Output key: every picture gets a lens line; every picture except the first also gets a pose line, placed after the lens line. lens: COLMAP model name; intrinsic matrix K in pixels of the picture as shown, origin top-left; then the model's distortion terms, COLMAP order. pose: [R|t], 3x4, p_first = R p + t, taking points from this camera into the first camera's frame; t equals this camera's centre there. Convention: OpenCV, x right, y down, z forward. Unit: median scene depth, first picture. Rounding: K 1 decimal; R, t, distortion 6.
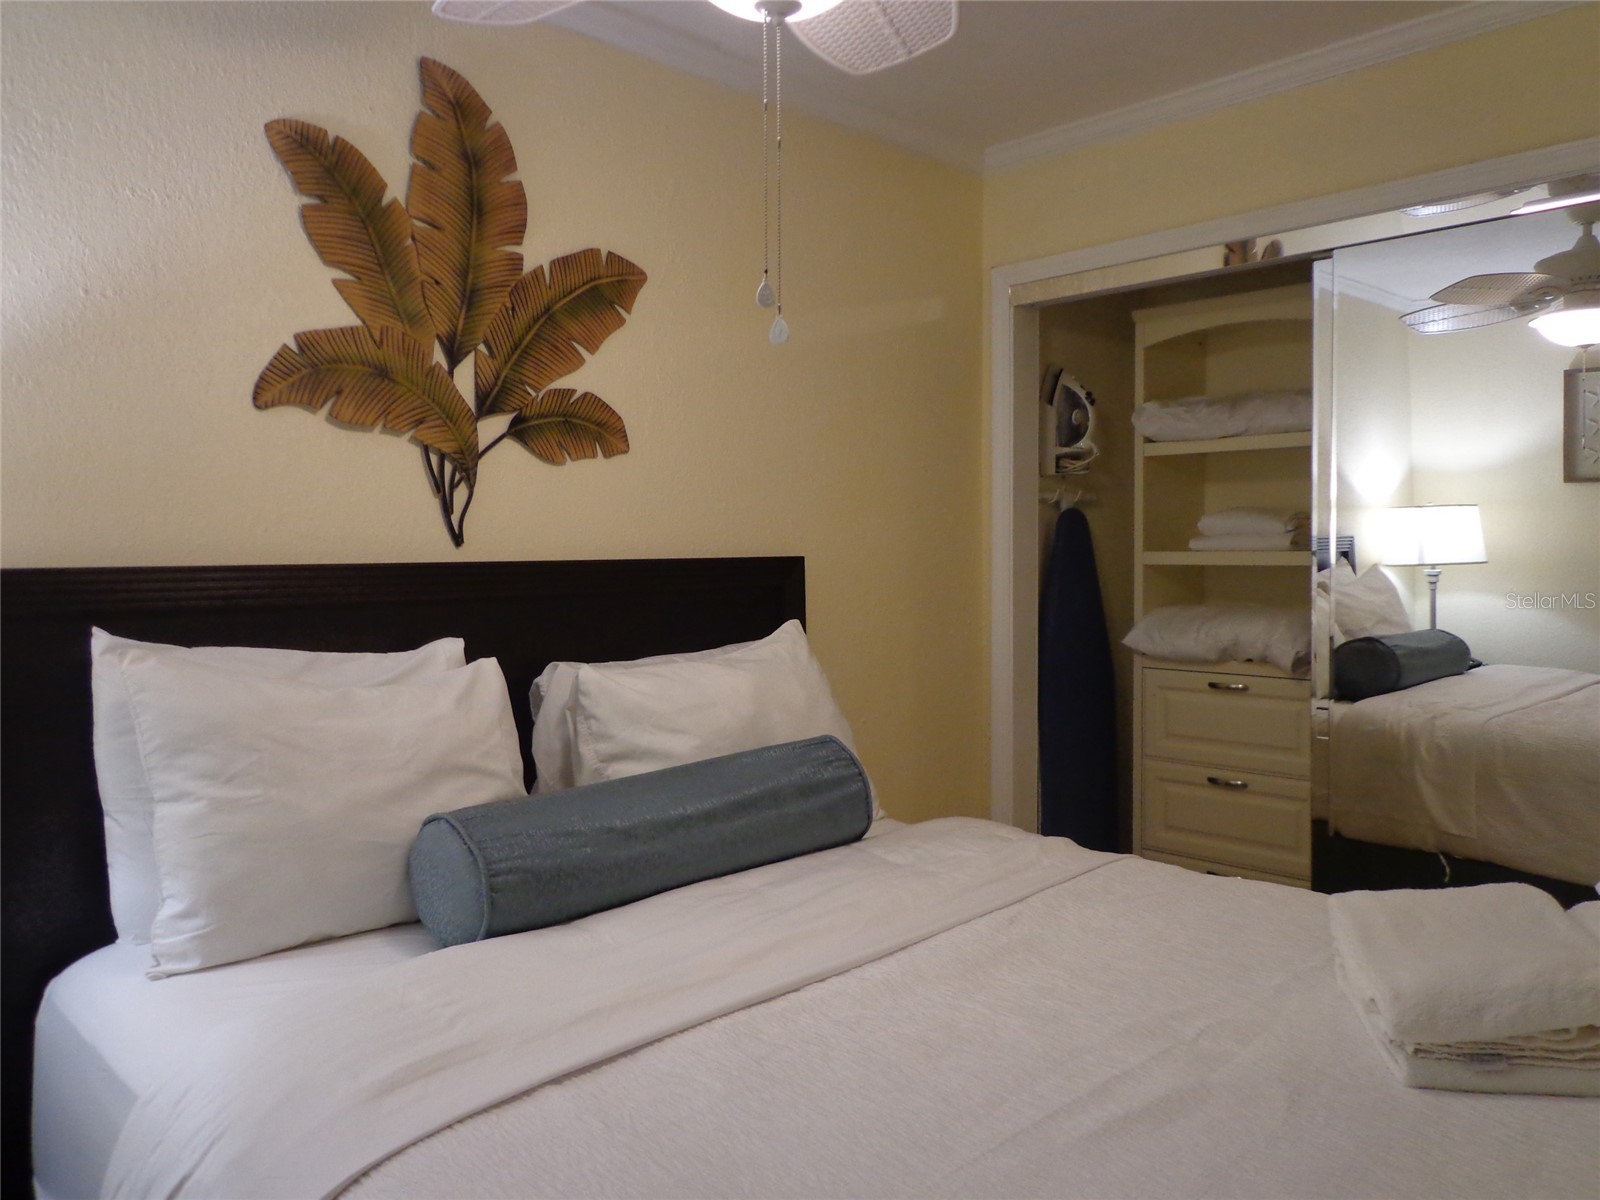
lens RADIAL K [[1176.8, 0, 800.0], [0, 1176.8, 601.0], [0, 0, 1]] dist [-0.010924, 0.017648]
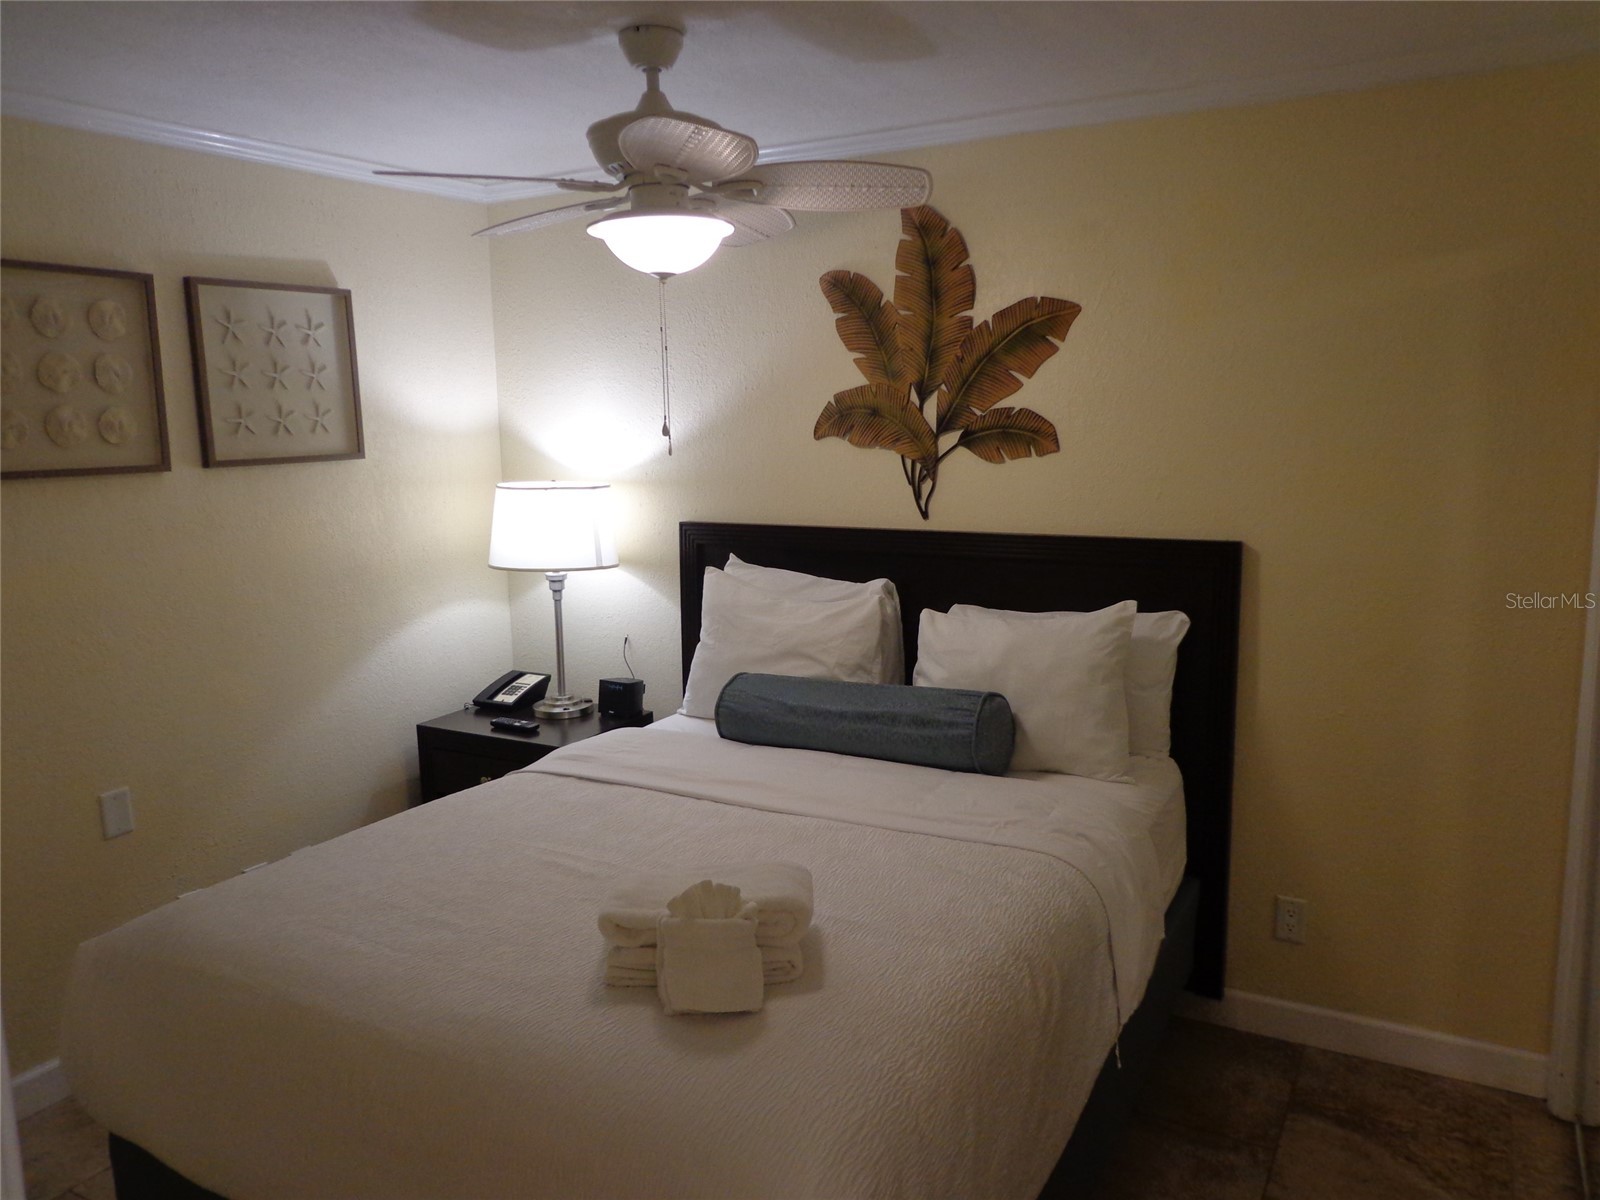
lens RADIAL K [[1176.8, 0, 797.2], [0, 1176.8, 594.7], [0, 0, 1]] dist [-0.010924, 0.017648]
pose [[0.279162, 0.153280, -0.947931, 1.133188], [-0.025017, 0.988003, 0.152392, -0.179063], [0.959918, -0.018828, 0.279647, 0.407624]]
